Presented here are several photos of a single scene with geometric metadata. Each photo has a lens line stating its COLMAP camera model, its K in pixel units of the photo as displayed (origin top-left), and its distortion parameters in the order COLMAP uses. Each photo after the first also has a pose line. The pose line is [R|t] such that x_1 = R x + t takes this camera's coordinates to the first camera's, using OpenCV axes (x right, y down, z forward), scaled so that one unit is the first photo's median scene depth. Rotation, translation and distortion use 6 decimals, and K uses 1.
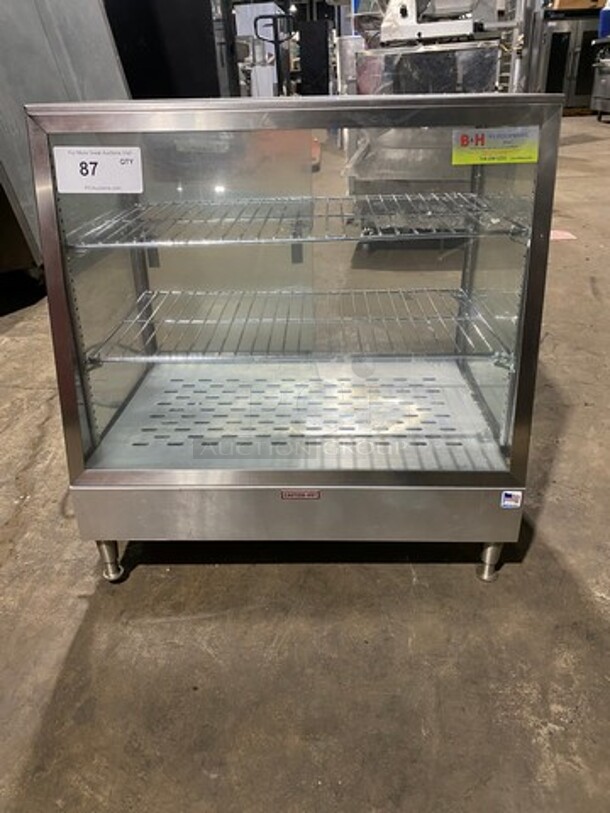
lens RADIAL K [[624.3, 0, 304.9], [0, 624.3, 392.1], [0, 0, 1]] dist [-0.002573, -0.005711]
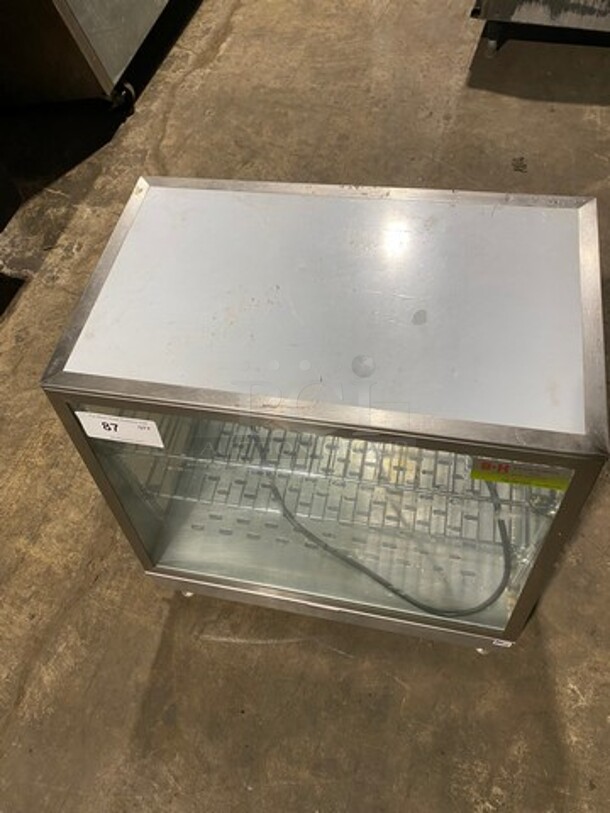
lens RADIAL K [[624.3, 0, 304.9], [0, 624.3, 392.1], [0, 0, 1]] dist [-0.002573, -0.005711]
pose [[0.982053, 0.098874, -0.160609, 0.117591], [-0.000141, 0.851953, 0.523618, -0.882698], [0.188604, -0.514198, 0.836677, 0.216935]]
